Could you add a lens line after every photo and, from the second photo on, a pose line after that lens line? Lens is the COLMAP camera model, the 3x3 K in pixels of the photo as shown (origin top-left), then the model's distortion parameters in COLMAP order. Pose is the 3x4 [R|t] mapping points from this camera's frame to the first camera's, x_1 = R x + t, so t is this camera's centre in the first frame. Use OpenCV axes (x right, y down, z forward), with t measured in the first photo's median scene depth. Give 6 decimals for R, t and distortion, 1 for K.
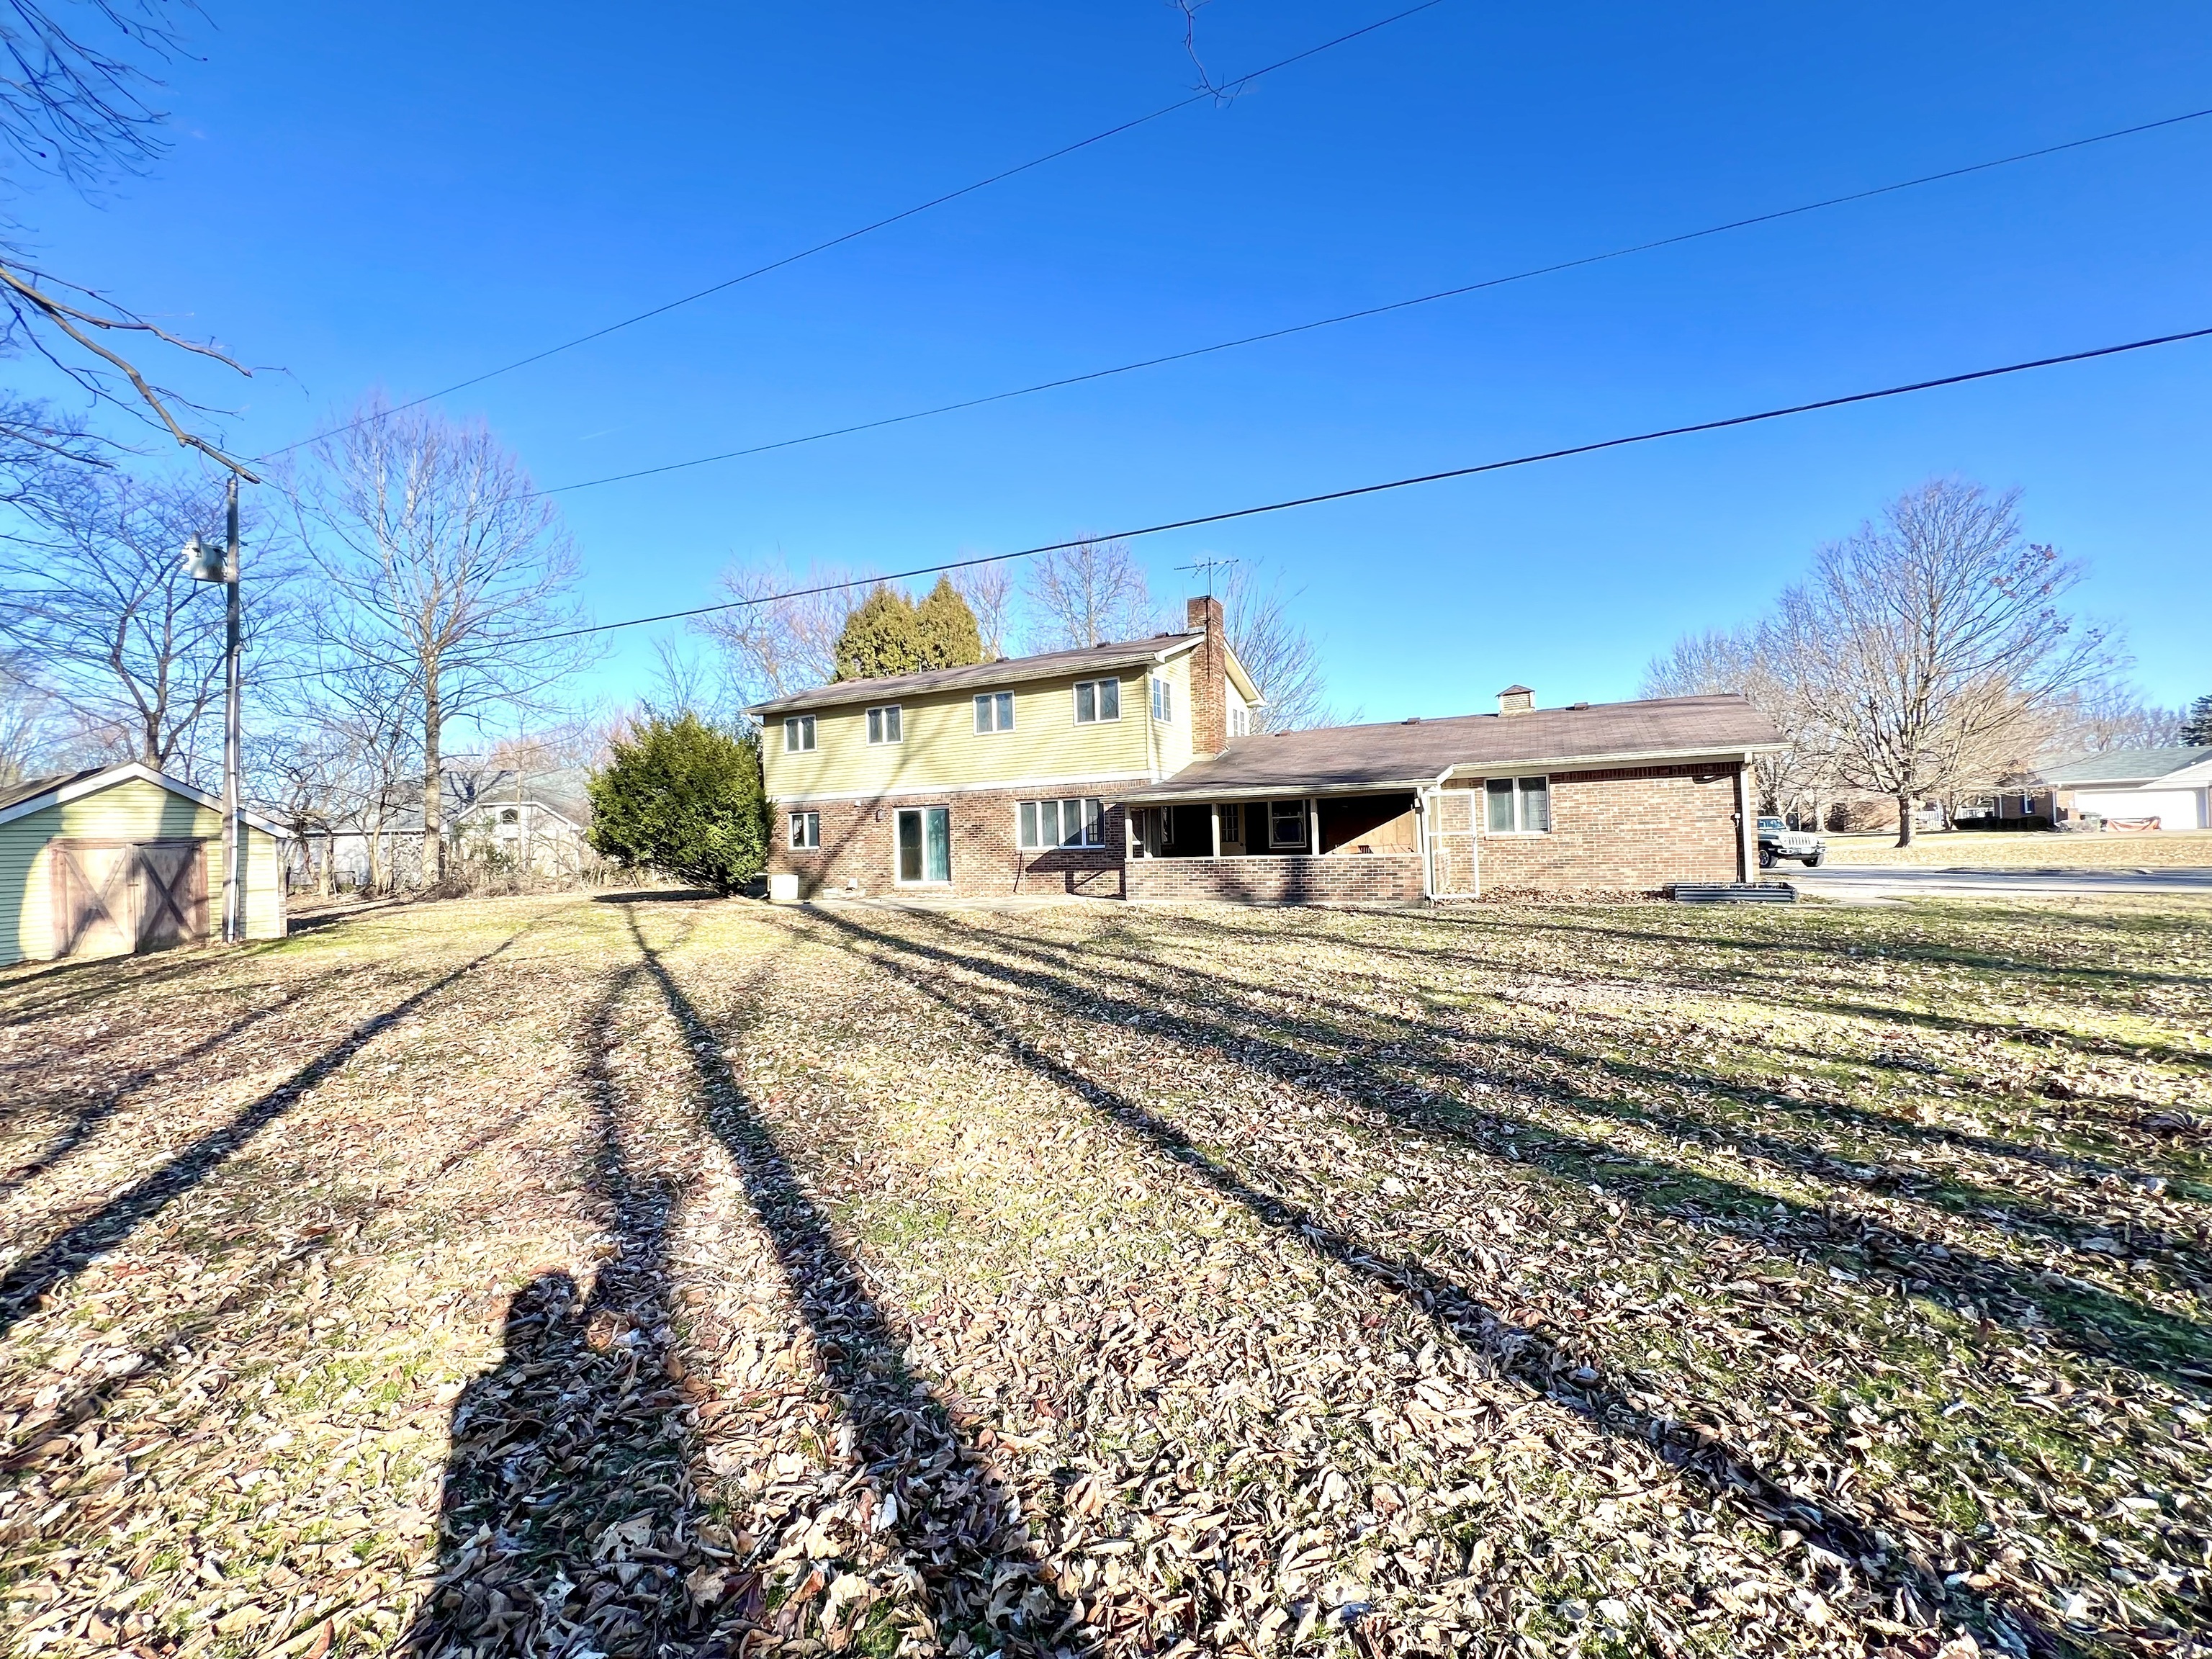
lens RADIAL K [[888.8, 0, 1104.0], [0, 888.8, 819.4], [0, 0, 1]] dist [-0.006511, 0.000174]
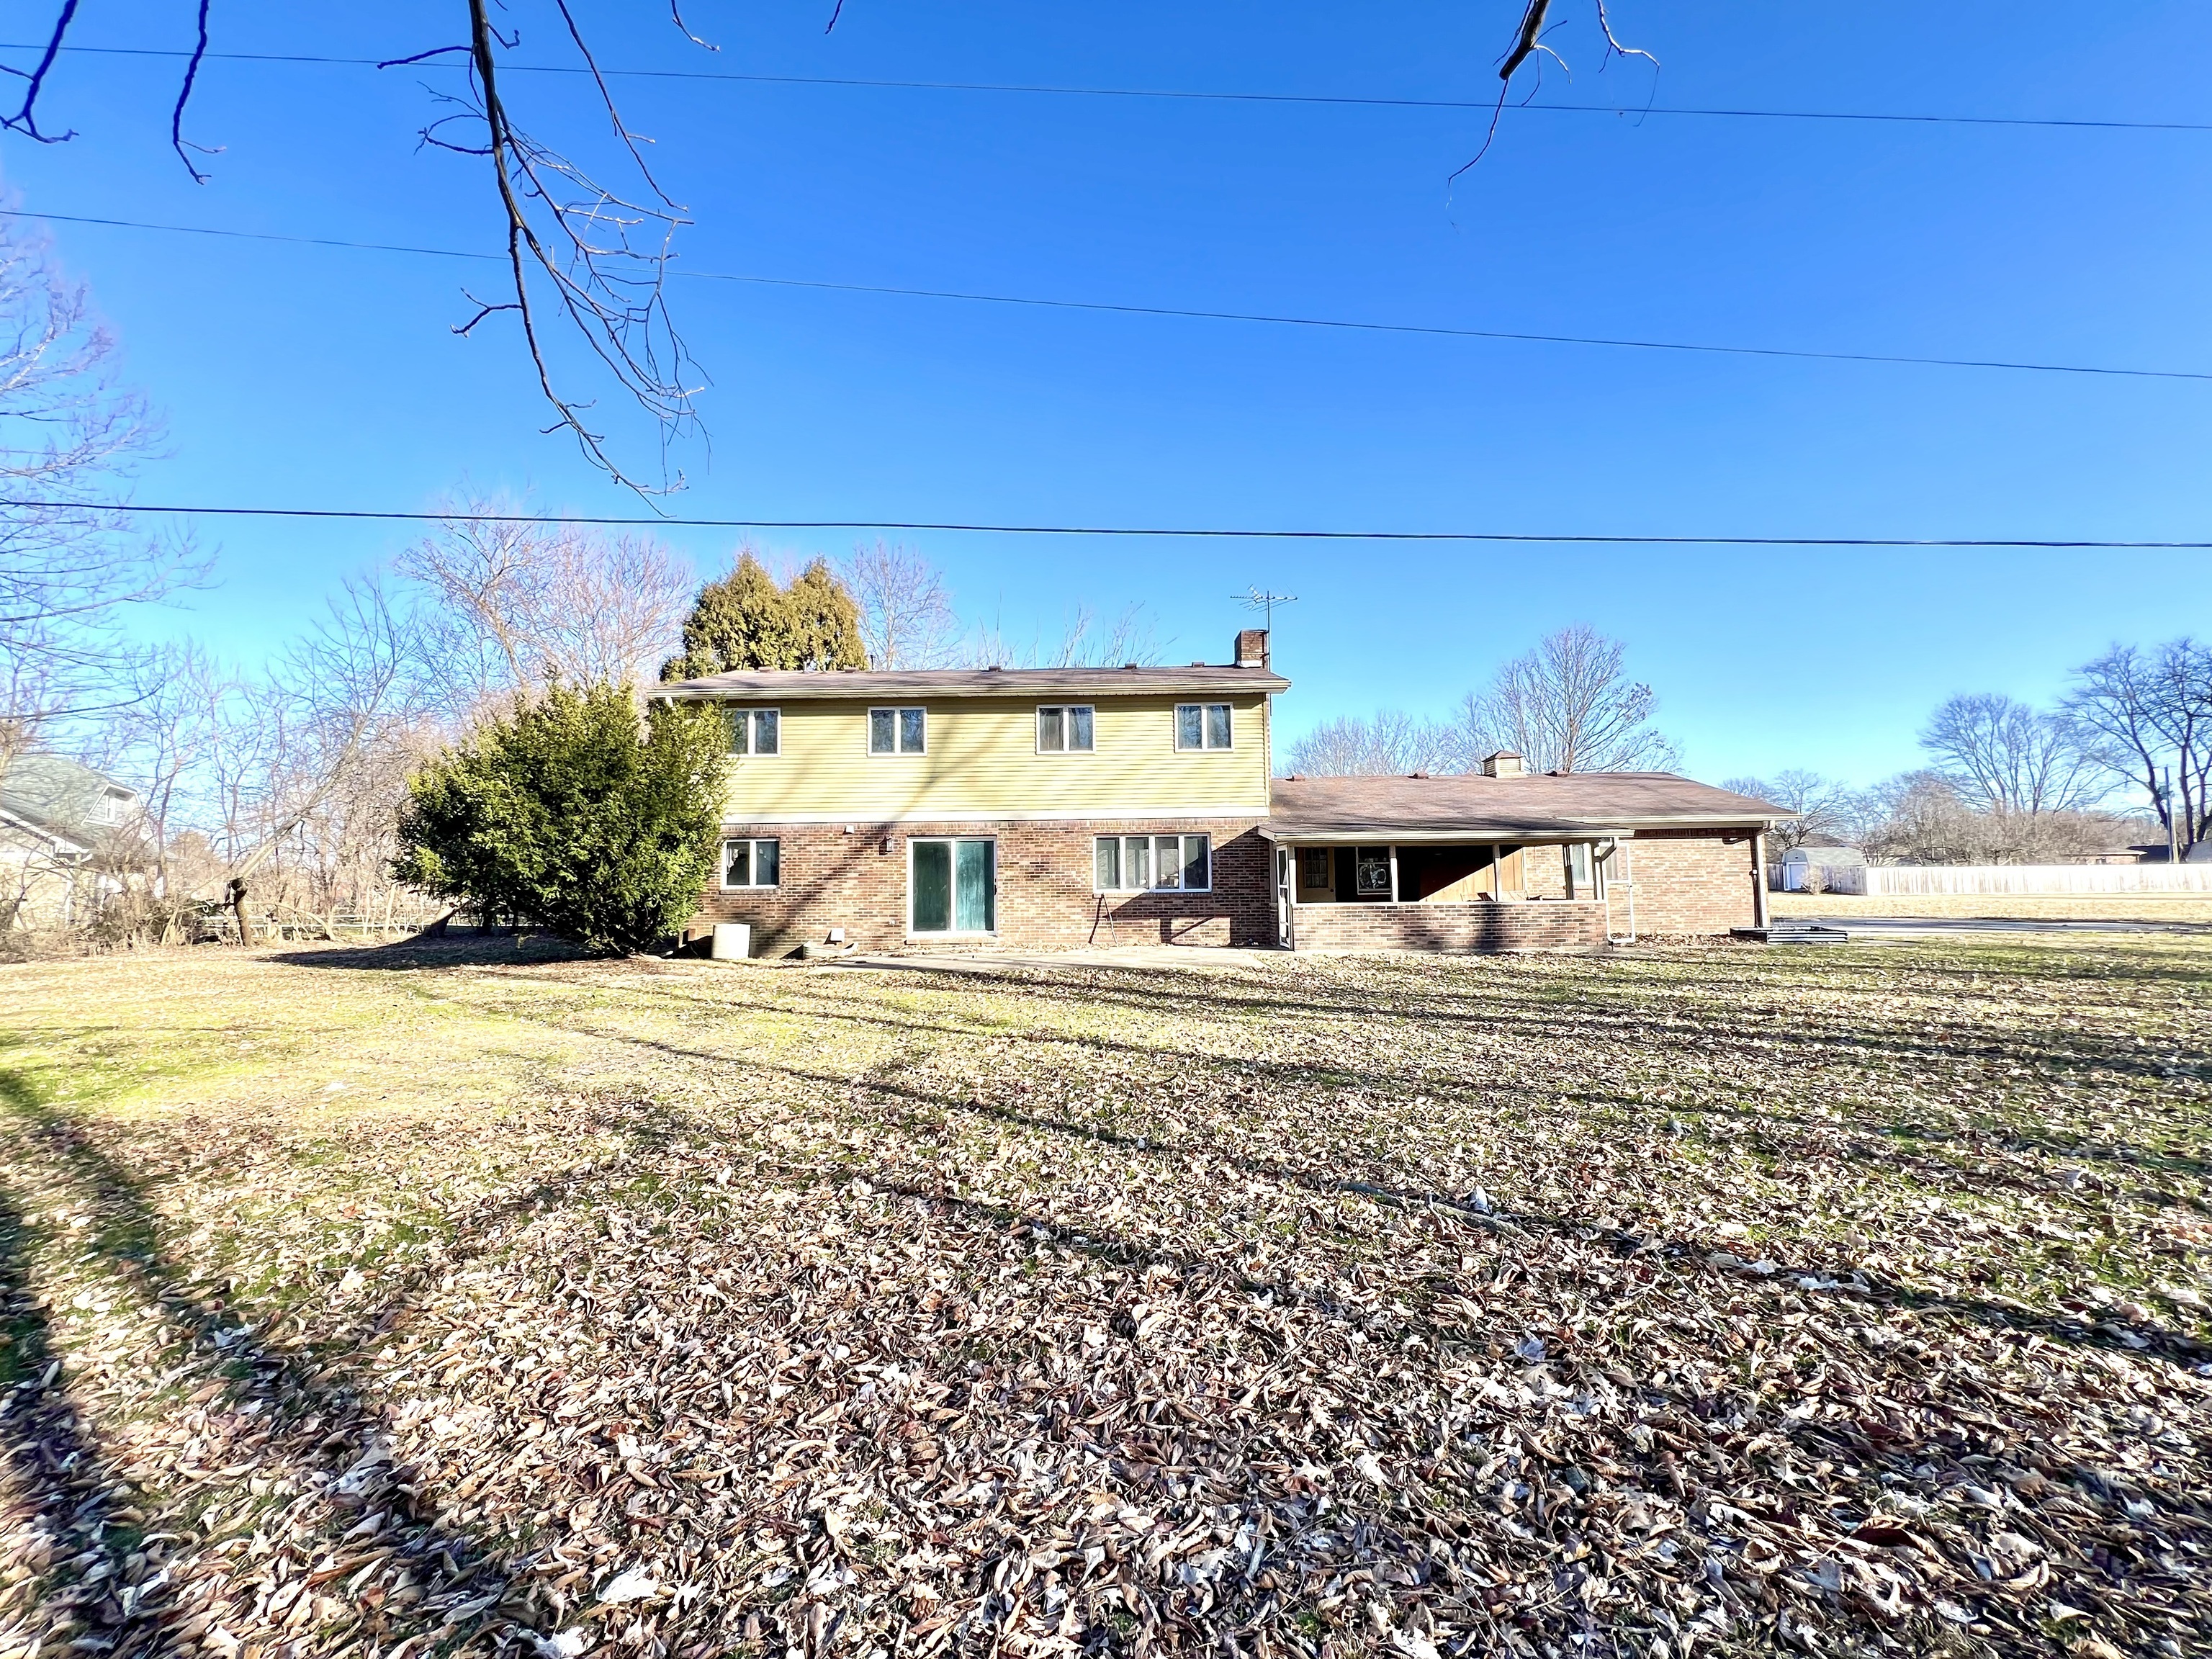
lens RADIAL K [[888.8, 0, 1105.9], [0, 888.8, 830.9], [0, 0, 1]] dist [-0.006511, 0.000174]
pose [[0.886858, 0.046055, 0.459740, -0.471528], [-0.024409, 0.998300, -0.052920, 0.019235], [-0.461396, 0.035710, 0.886475, 0.243882]]
